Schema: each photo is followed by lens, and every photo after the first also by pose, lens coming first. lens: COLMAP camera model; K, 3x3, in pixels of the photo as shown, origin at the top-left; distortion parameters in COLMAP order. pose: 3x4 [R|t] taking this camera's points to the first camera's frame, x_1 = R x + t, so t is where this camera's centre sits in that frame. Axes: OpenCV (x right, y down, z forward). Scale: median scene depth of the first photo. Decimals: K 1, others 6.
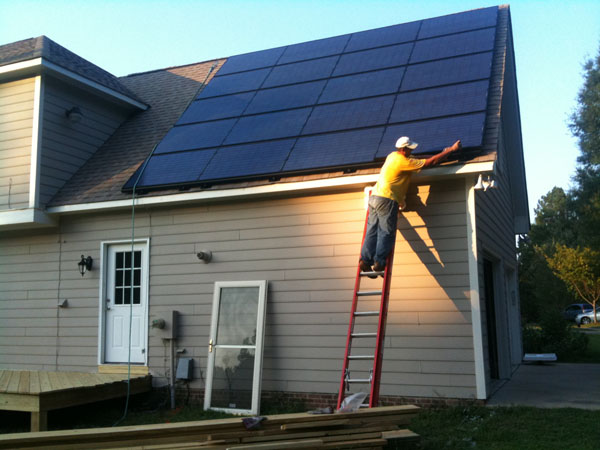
lens RADIAL K [[628.6, 0, 299.8], [0, 628.6, 243.8], [0, 0, 1]] dist [0.003626, -0.007646]
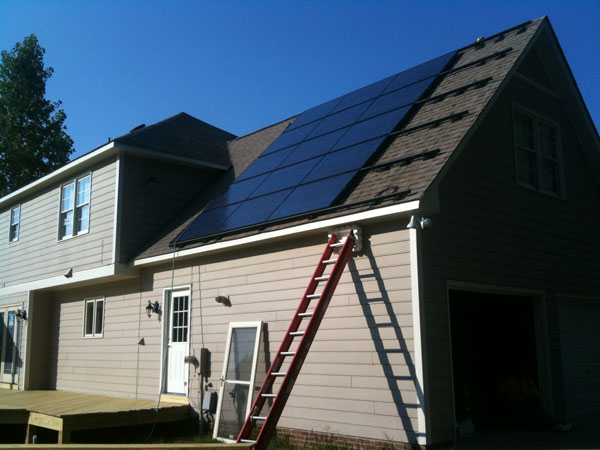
lens RADIAL K [[621.3, 0, 300.0], [0, 621.3, 225.0], [0, 0, 1]] dist [-0.010106, -0.042065]
pose [[0.915858, -0.071483, -0.395087, 0.398556], [0.039479, 0.995288, -0.088561, -0.009195], [0.399556, 0.065511, 0.914365, 0.025975]]
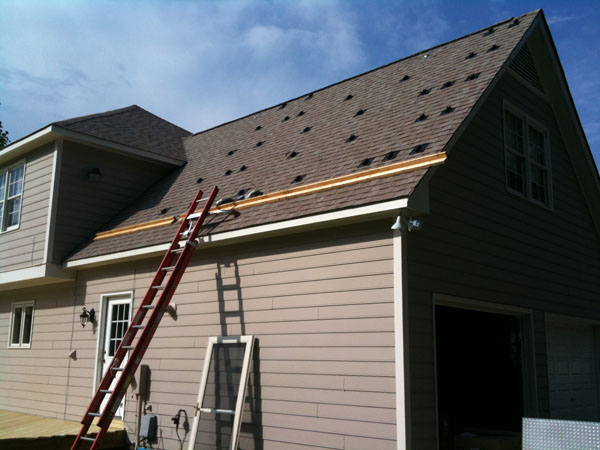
lens RADIAL K [[621.3, 0, 300.0], [0, 621.3, 225.0], [0, 0, 1]] dist [-0.010106, -0.042065]
pose [[0.945068, -0.042284, -0.324128, 0.337196], [0.006812, 0.993930, -0.109800, -0.003025], [0.326803, 0.101560, 0.939620, 0.136785]]
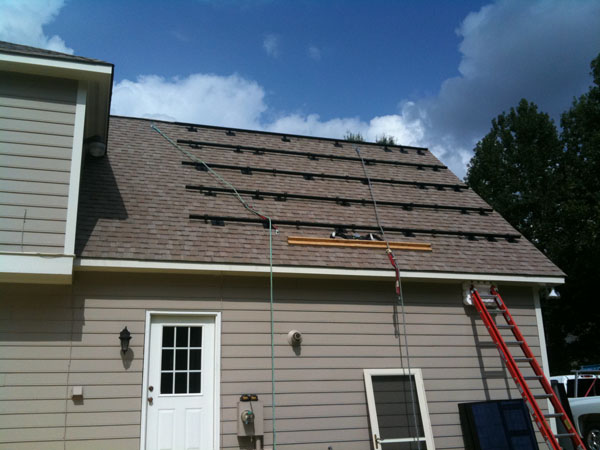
lens RADIAL K [[621.3, 0, 300.0], [0, 621.3, 225.0], [0, 0, 1]] dist [-0.010106, -0.042065]
pose [[0.761268, 0.165342, 0.627004, -0.684341], [-0.060497, 0.980838, -0.185197, 0.023670], [-0.645609, 0.103053, 0.756683, 0.293123]]
